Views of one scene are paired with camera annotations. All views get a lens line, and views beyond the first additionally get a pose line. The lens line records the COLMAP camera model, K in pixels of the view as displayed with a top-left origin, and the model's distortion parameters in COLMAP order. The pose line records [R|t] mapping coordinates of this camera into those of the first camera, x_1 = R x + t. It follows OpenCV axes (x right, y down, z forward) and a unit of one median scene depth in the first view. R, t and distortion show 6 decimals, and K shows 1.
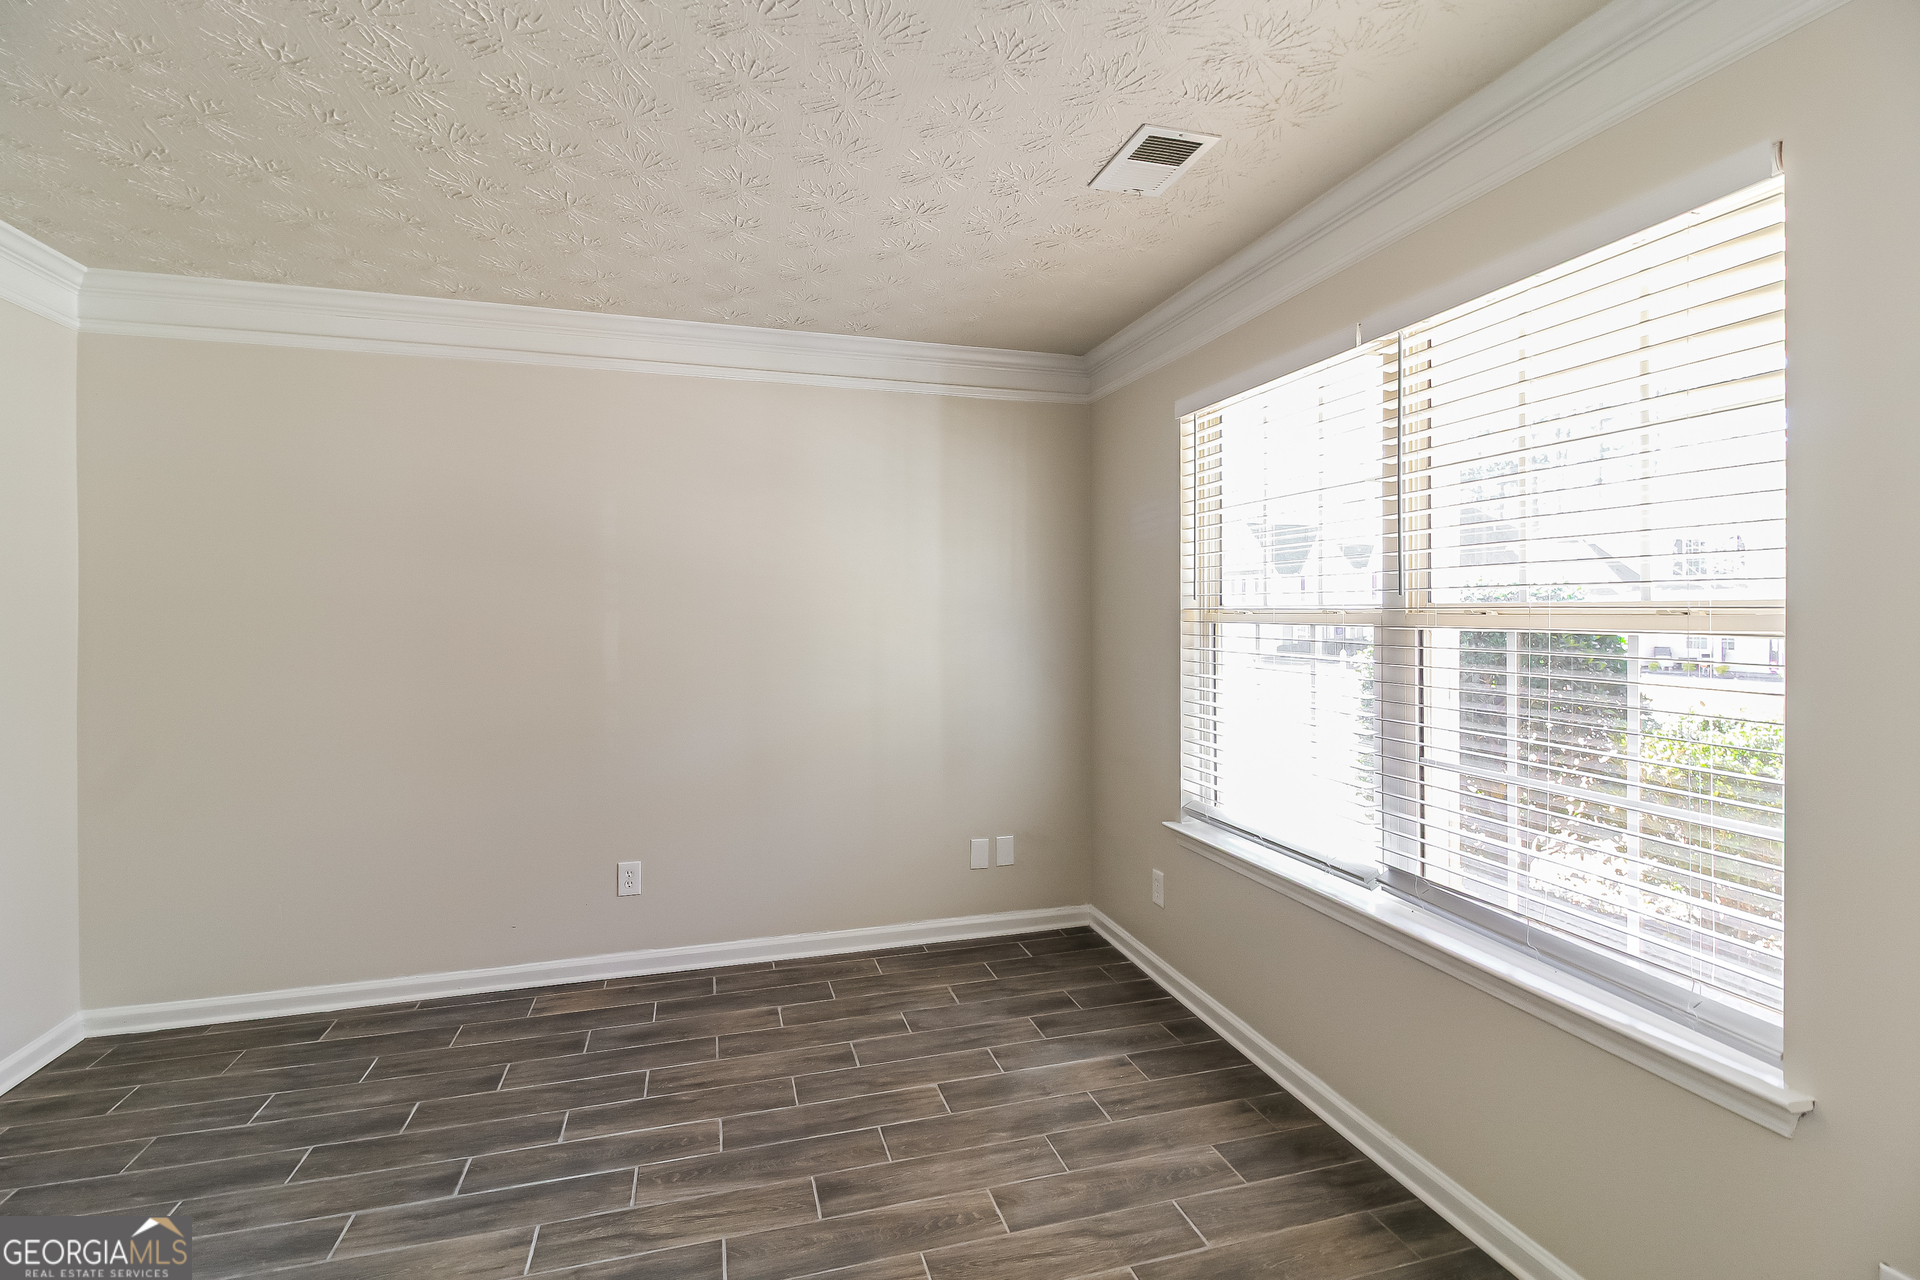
lens RADIAL K [[877.7, 0, 960.0], [0, 877.7, 640.0], [0, 0, 1]] dist [0.001264, 0.000088]
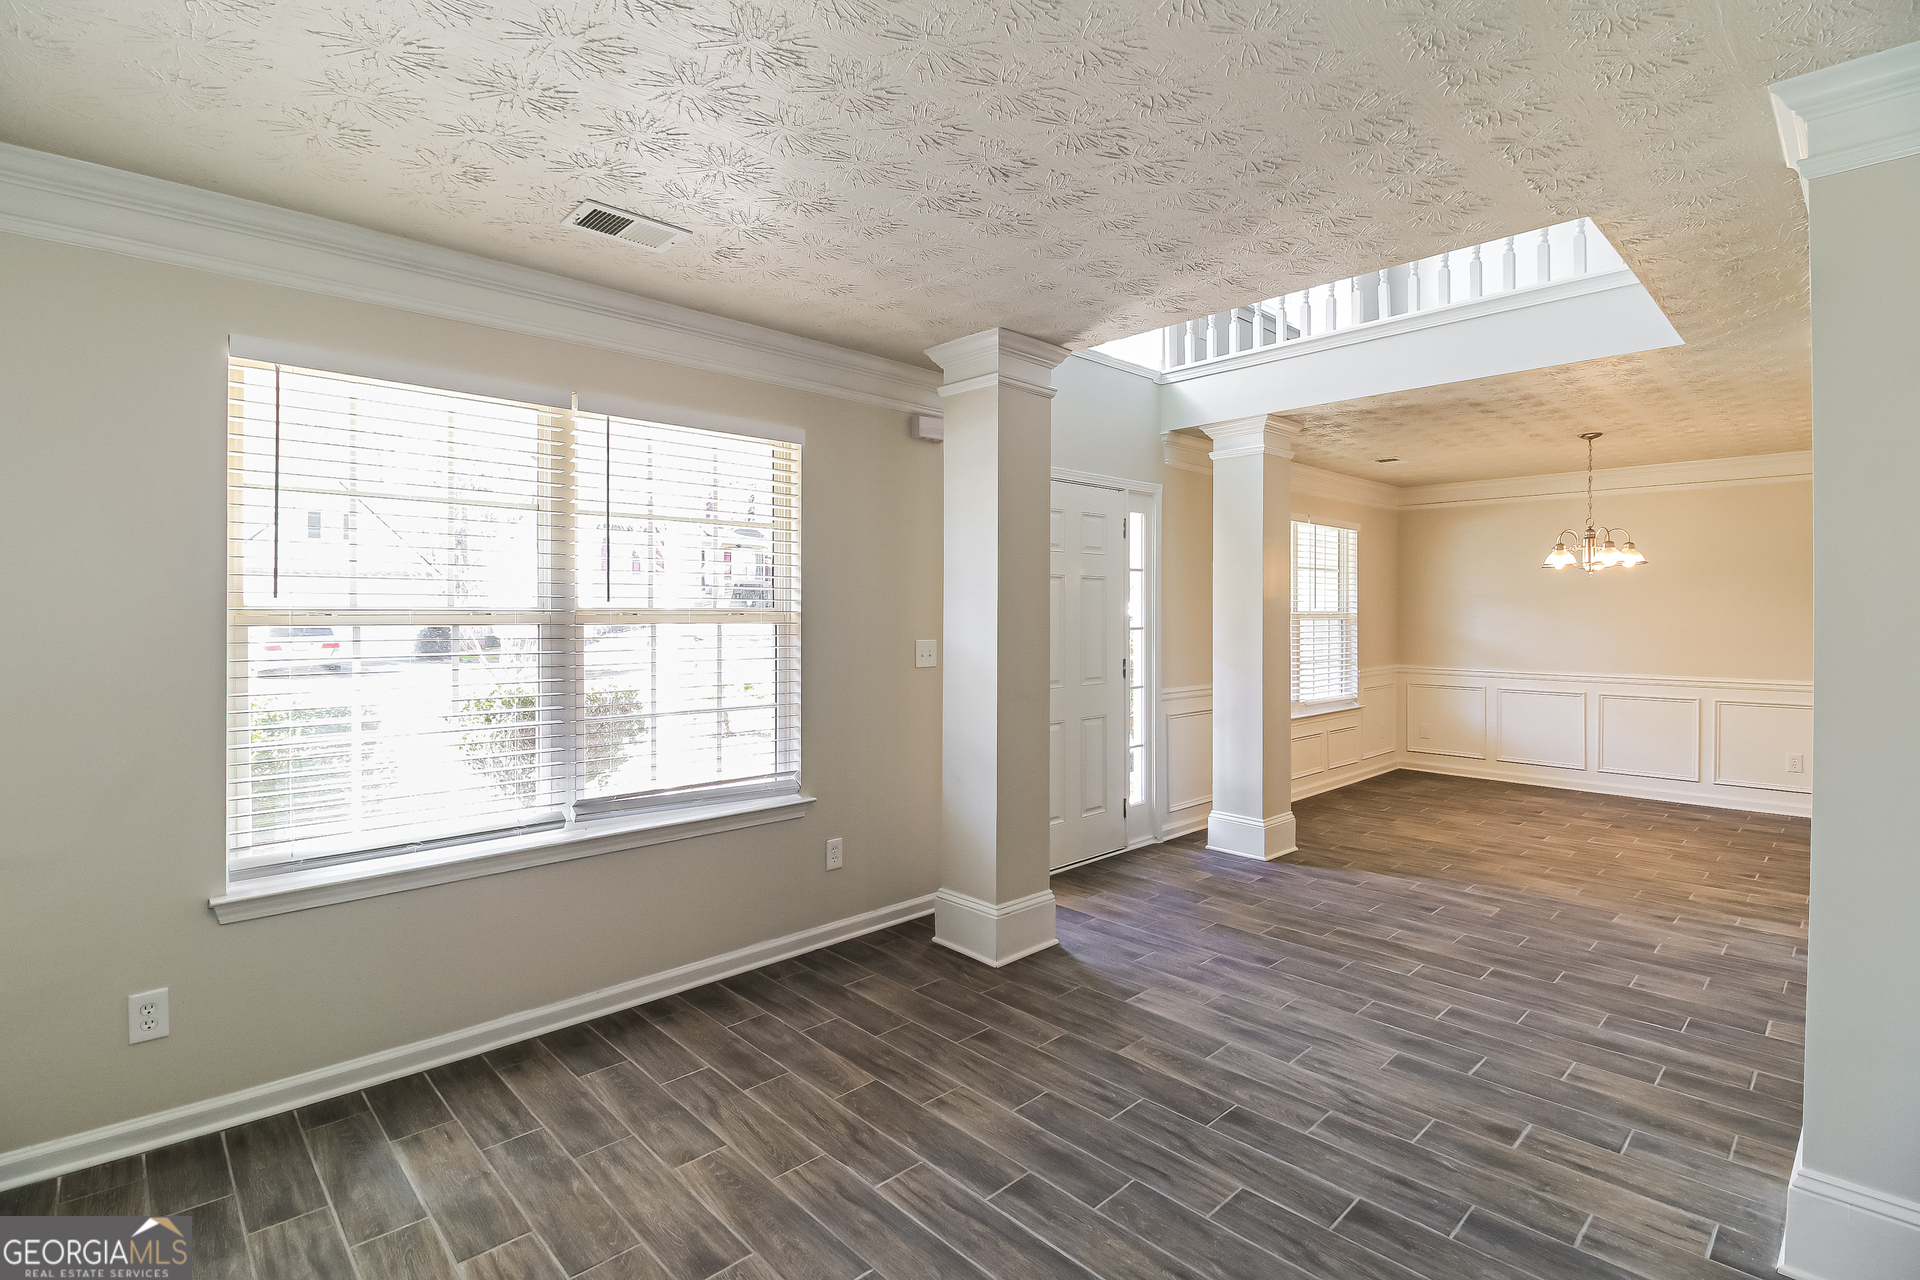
lens RADIAL K [[896.4, 0, 962.0], [0, 896.4, 618.2], [0, 0, 1]] dist [0.001082, 0.000178]
pose [[-0.461643, -0.005597, 0.887048, -0.942880], [0.021635, 0.999612, 0.017566, -0.032911], [-0.886802, 0.027300, -0.461343, 1.035945]]
